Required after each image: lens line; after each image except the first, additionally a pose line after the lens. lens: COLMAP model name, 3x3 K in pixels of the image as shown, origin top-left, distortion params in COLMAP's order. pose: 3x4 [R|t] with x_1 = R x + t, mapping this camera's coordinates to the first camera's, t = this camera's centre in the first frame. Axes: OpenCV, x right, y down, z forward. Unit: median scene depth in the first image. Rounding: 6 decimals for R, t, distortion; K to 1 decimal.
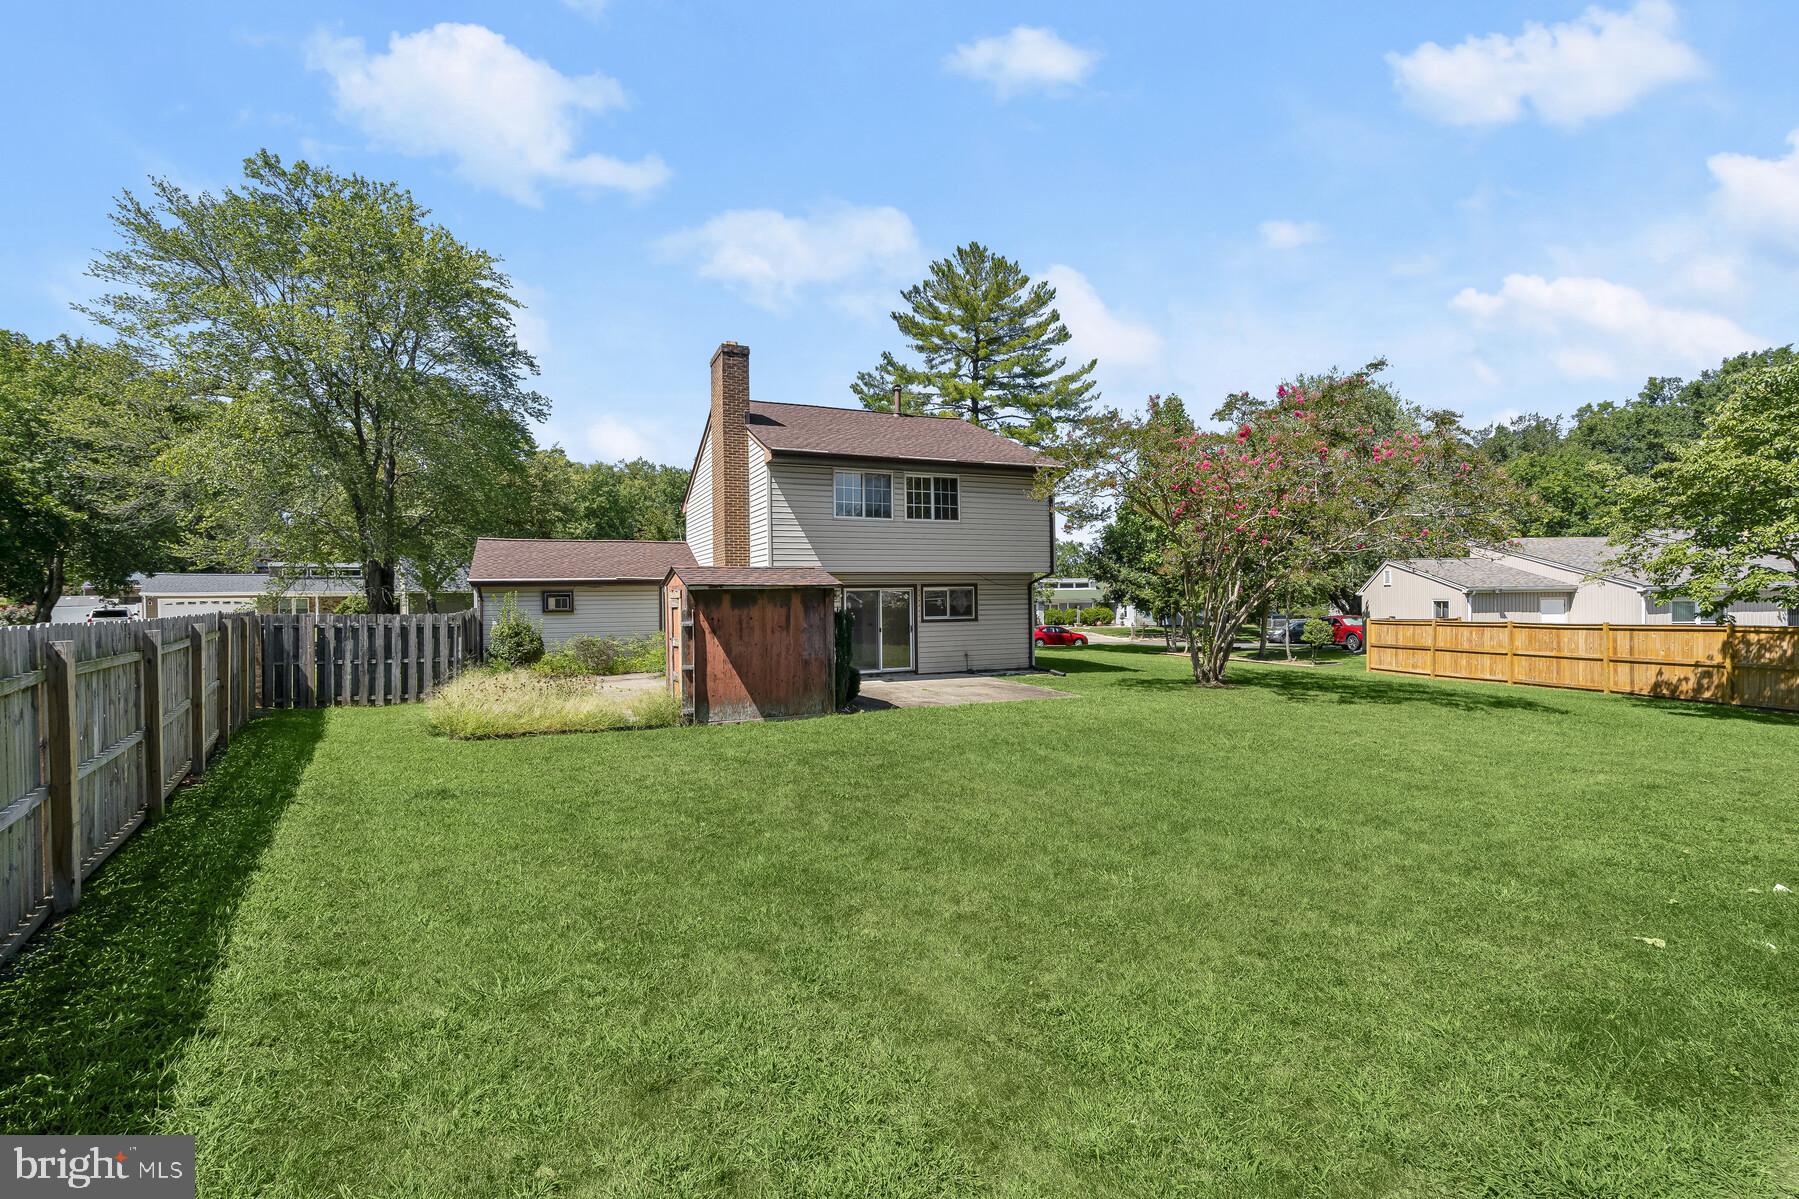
lens RADIAL K [[820.6, 0, 899.5], [0, 820.6, 599.5], [0, 0, 1]] dist [-0.003045, -0.000471]
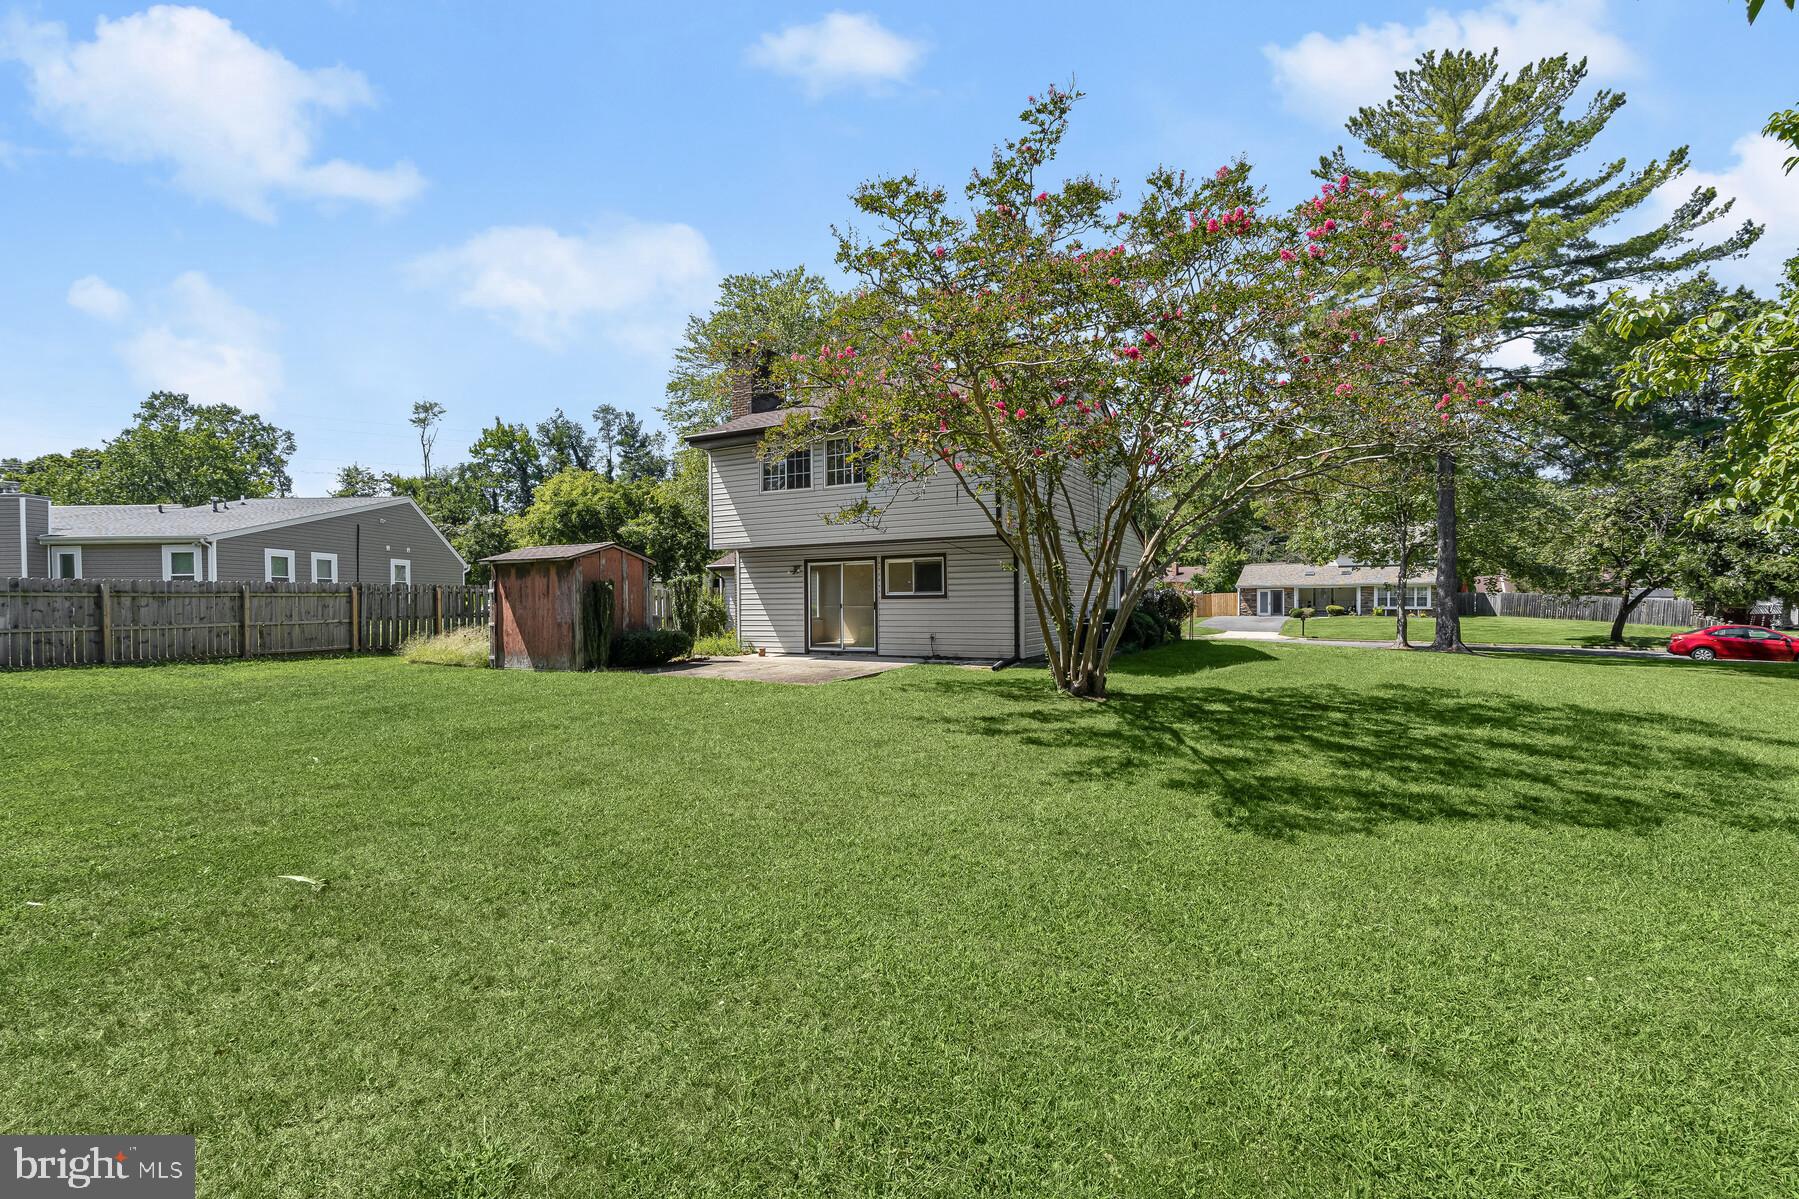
lens RADIAL K [[817.9, 0, 899.0], [0, 817.9, 609.7], [0, 0, 1]] dist [0.001154, -0.000079]
pose [[0.600402, 0.013319, -0.799588, 0.815033], [0.002098, 0.999832, 0.018230, 0.025846], [0.799696, -0.012623, 0.600273, 0.510739]]
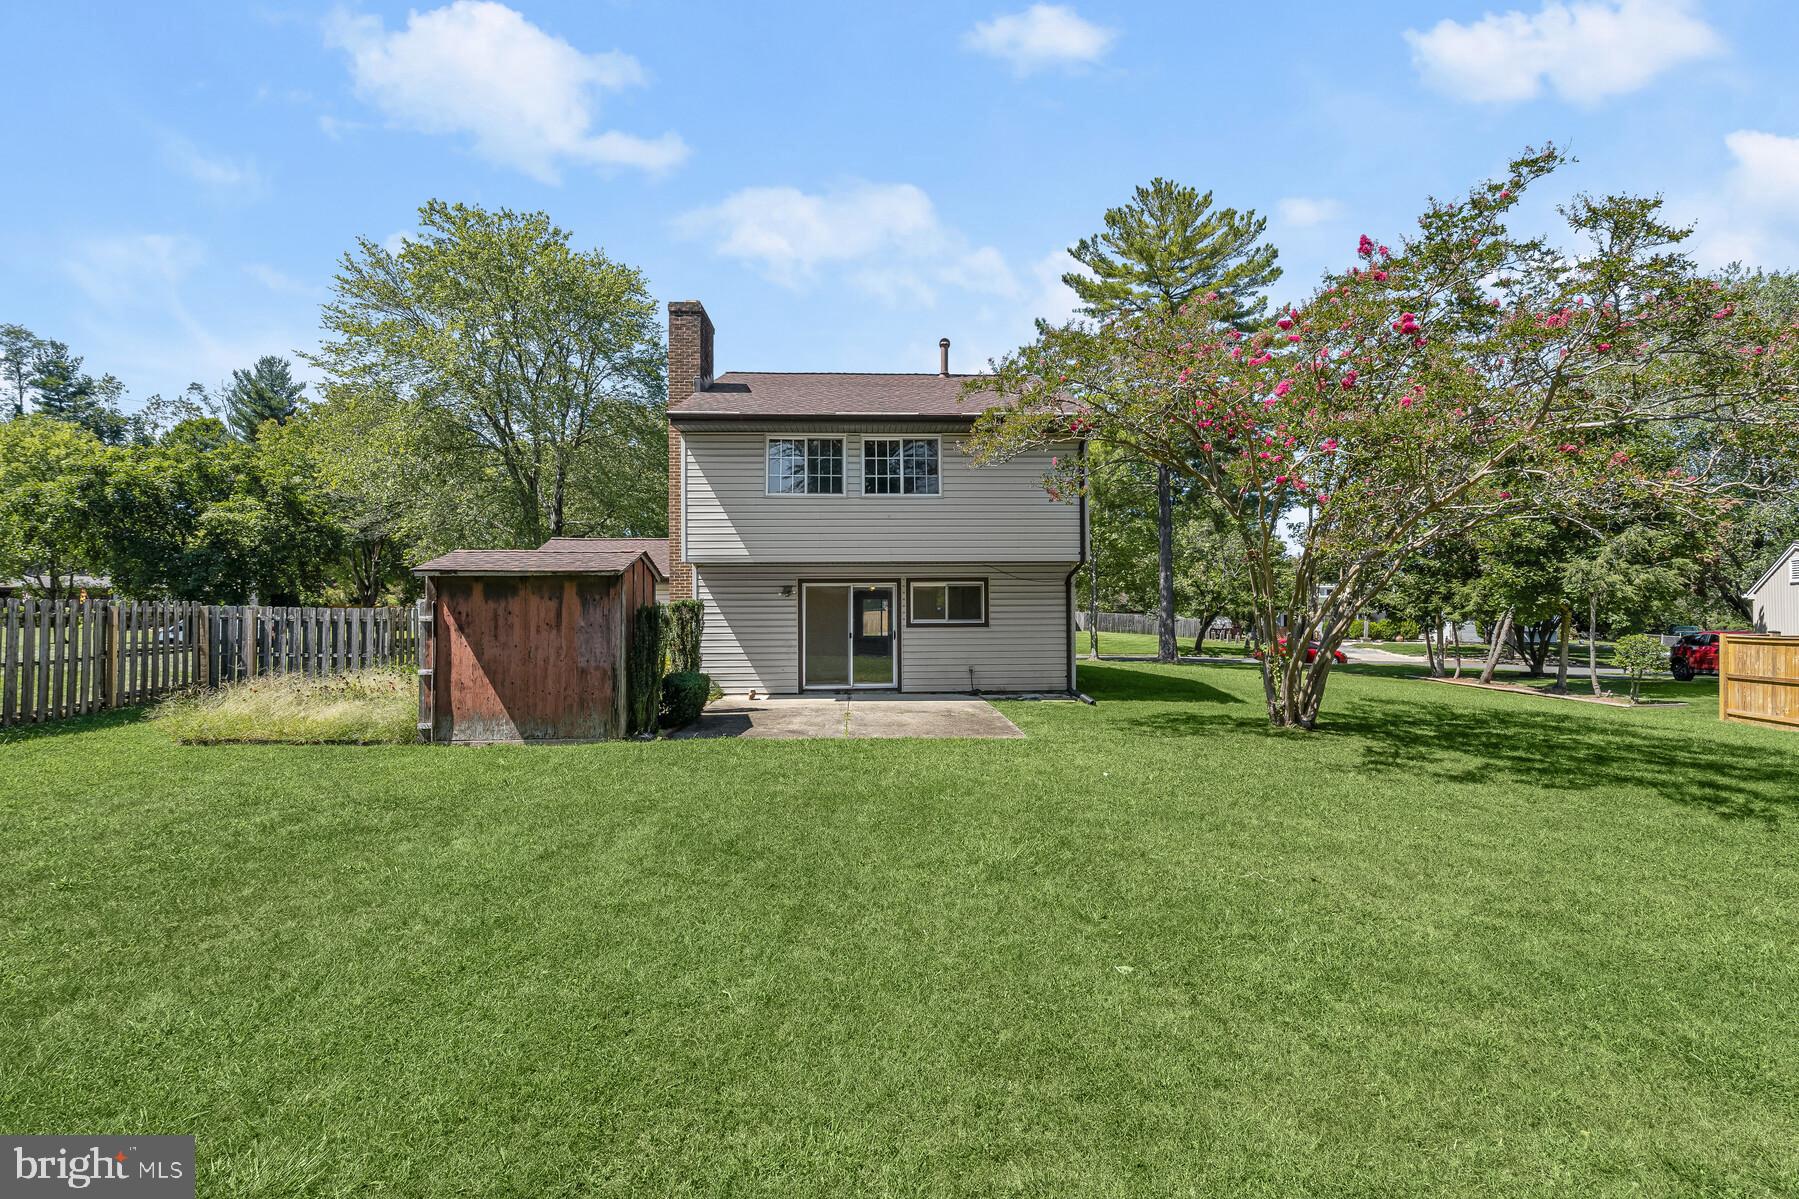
lens RADIAL K [[815.6, 0, 899.5], [0, 815.6, 599.5], [0, 0, 1]] dist [-0.001697, 0.000116]
pose [[0.929232, 0.002359, -0.369489, 0.332206], [-0.006812, 0.999919, -0.010747, 0.011146], [0.369434, 0.012503, 0.929173, 0.291685]]
